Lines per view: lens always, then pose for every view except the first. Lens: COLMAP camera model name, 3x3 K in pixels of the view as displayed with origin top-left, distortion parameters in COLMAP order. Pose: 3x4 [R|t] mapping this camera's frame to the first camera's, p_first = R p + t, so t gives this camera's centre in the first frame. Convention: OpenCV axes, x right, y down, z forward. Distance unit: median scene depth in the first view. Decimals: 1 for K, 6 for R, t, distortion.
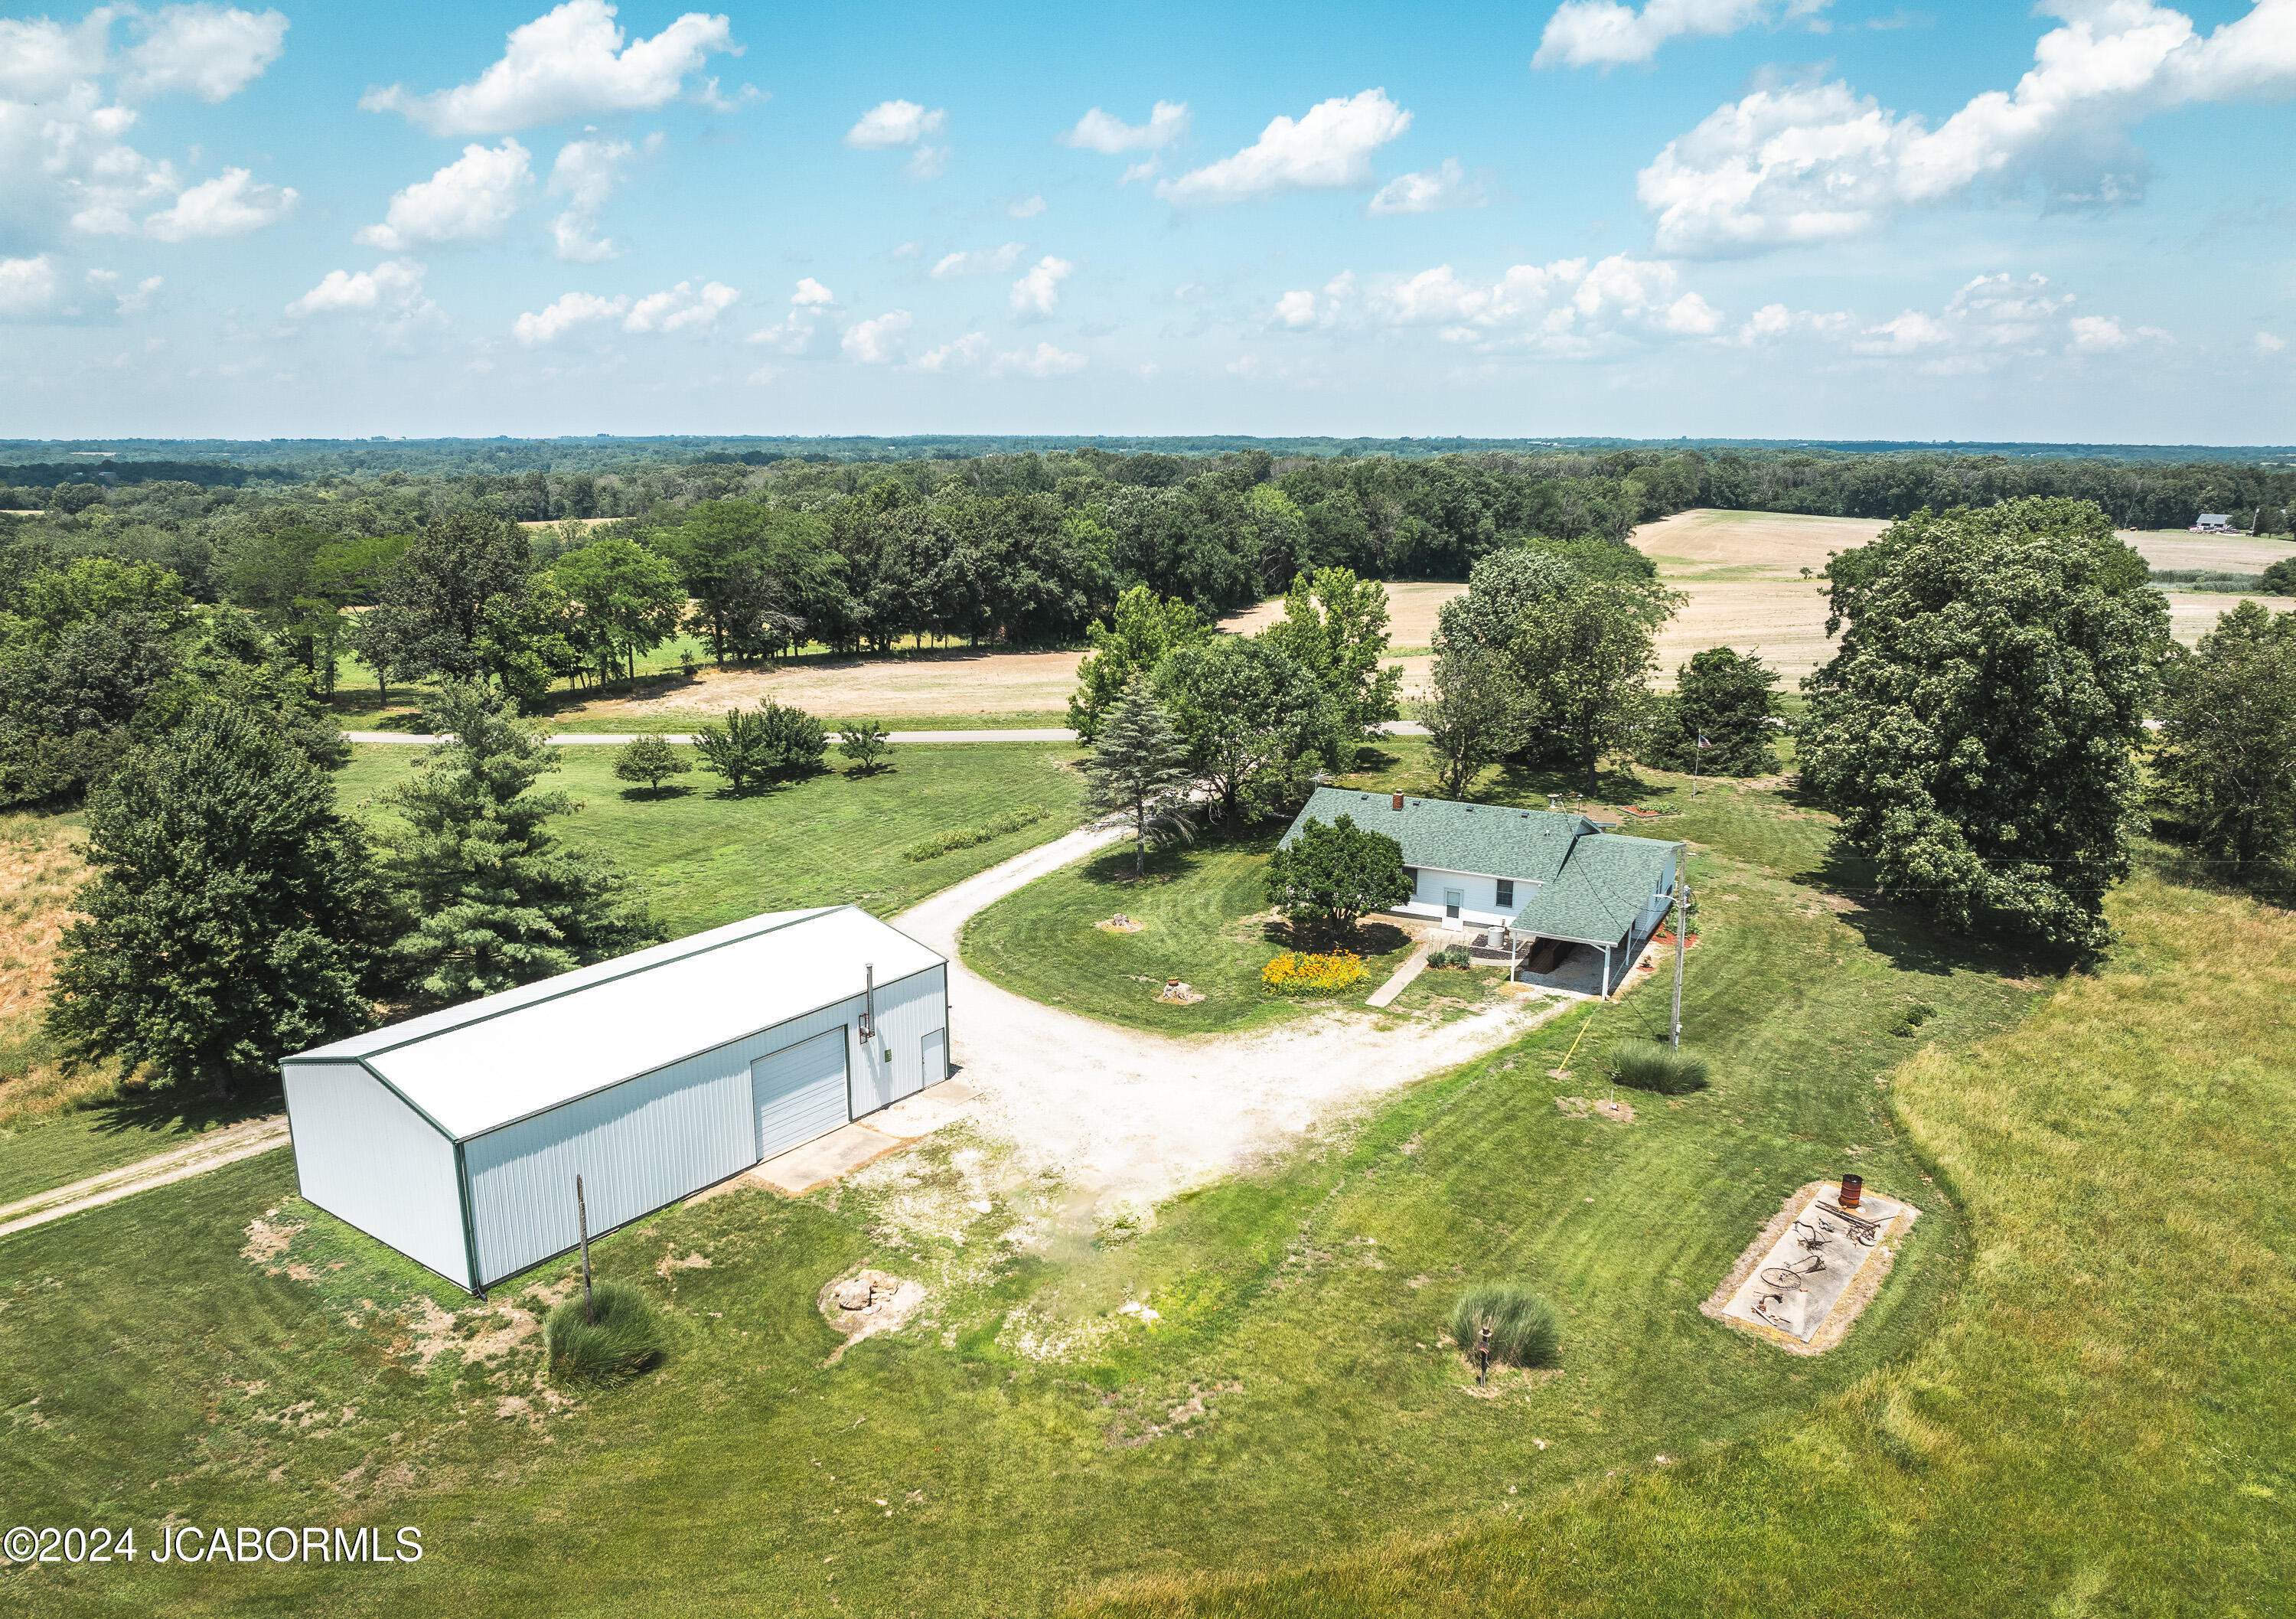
lens RADIAL K [[1605.5, 0, 1166.3], [0, 1605.5, 847.5], [0, 0, 1]] dist [-0.035290, -0.004057]
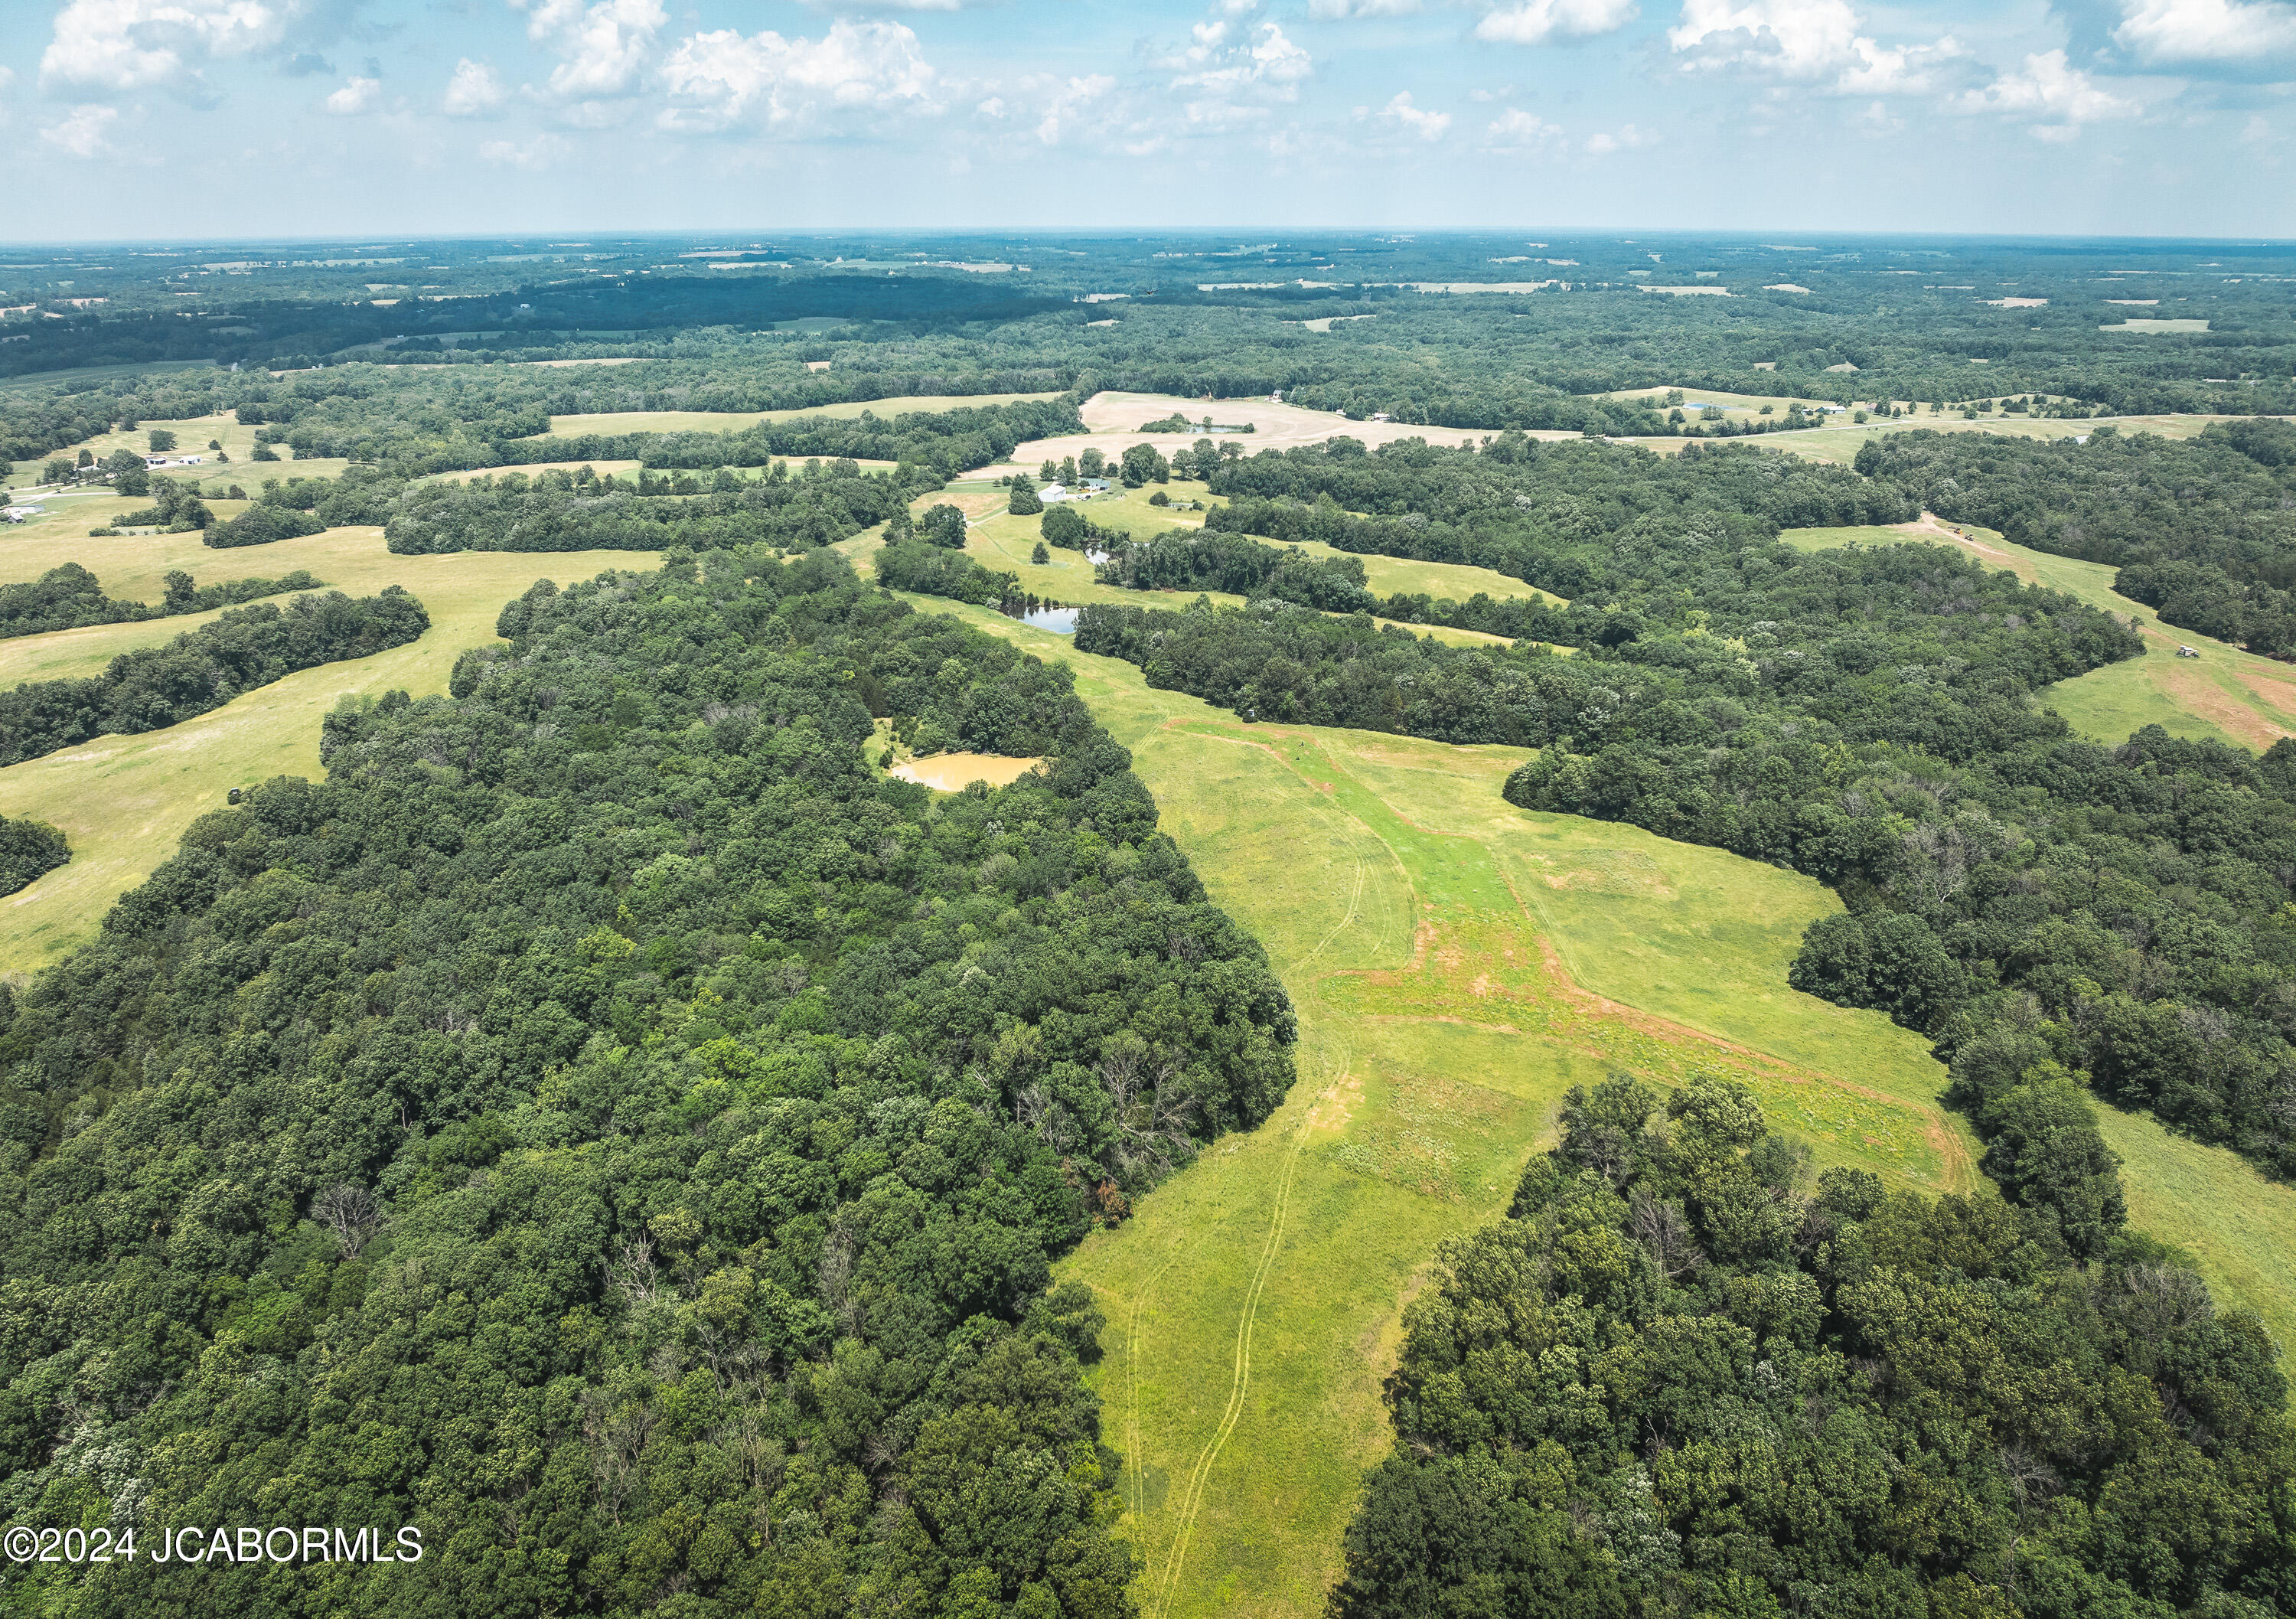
lens RADIAL K [[1605.5, 0, 1150.9], [0, 1605.5, 794.5], [0, 0, 1]] dist [-0.035290, -0.004057]
pose [[0.935843, -0.124009, 0.329878, -2.831248], [0.091748, 0.989498, 0.111693, 0.785724], [-0.340264, -0.074261, 0.937393, -8.182895]]
